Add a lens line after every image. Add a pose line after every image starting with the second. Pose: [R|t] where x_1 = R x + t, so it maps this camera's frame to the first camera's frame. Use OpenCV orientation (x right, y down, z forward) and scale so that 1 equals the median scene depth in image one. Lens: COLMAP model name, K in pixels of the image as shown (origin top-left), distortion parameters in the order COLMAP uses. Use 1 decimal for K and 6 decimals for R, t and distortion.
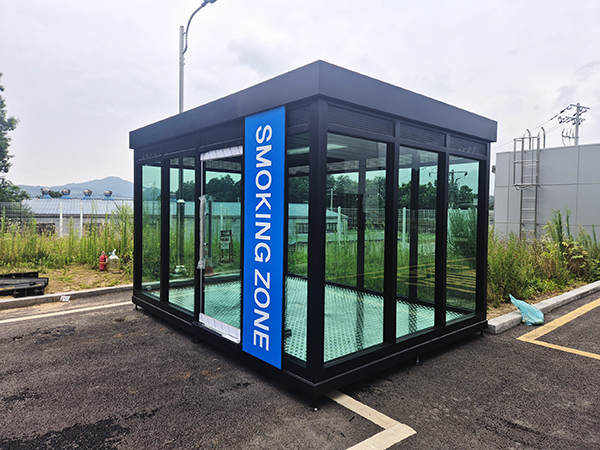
lens RADIAL K [[396.9, 0, 294.4], [0, 396.9, 222.3], [0, 0, 1]] dist [0.053576, -0.029016]
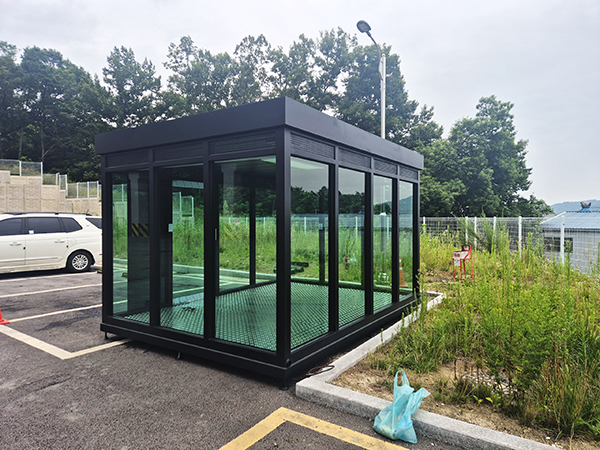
lens RADIAL K [[396.9, 0, 300.2], [0, 396.9, 220.8], [0, 0, 1]] dist [0.053576, -0.029016]
pose [[0.263715, -0.013876, -0.964501, 1.661573], [-0.025841, 0.999436, -0.021444, -0.011395], [0.964254, 0.030579, 0.263208, 1.162992]]
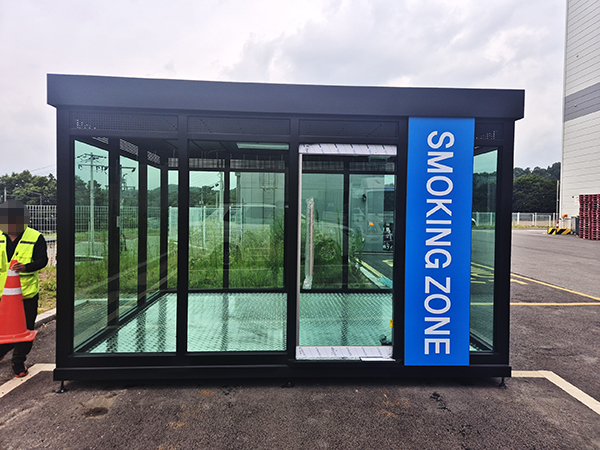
lens RADIAL K [[396.9, 0, 302.6], [0, 396.9, 224.1], [0, 0, 1]] dist [0.053576, -0.029016]
pose [[0.616265, -0.033474, 0.786827, -1.065679], [0.021519, 0.999439, 0.025665, -0.043330], [-0.787245, 0.001115, 0.616640, 0.643130]]
